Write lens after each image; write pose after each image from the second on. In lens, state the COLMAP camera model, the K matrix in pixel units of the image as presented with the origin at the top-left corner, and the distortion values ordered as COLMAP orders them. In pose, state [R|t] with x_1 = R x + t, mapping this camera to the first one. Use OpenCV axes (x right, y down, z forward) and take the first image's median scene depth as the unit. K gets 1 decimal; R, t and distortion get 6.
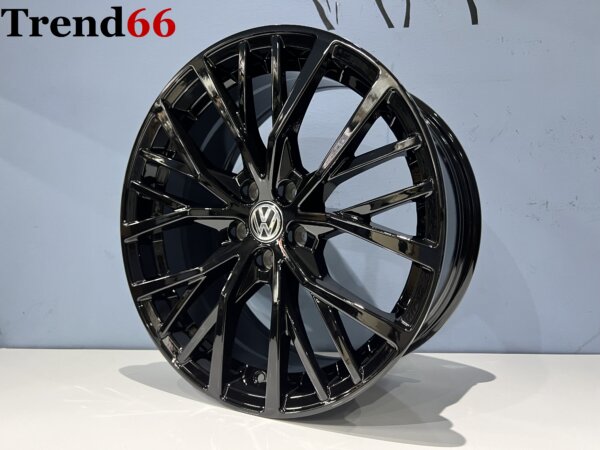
lens RADIAL K [[444.9, 0, 300.0], [0, 444.9, 225.0], [0, 0, 1]] dist [-0.006553, -0.001629]
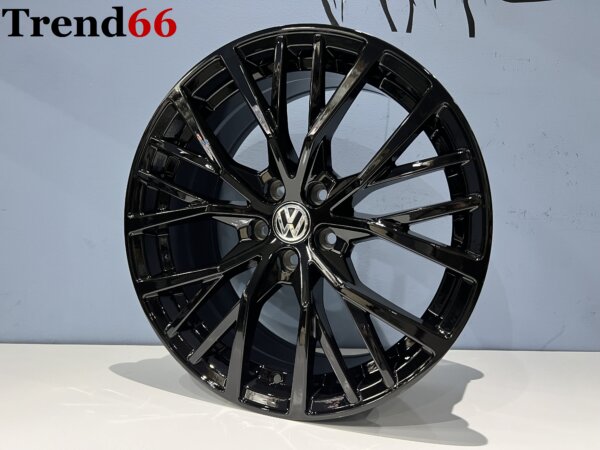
lens RADIAL K [[444.9, 0, 300.0], [0, 444.9, 225.0], [0, 0, 1]] dist [-0.006553, -0.001629]
pose [[0.987291, 0.044771, 0.152486, -0.208160], [-0.049724, 0.998347, 0.028825, -0.031340], [-0.150943, -0.036041, 0.987885, 0.022288]]
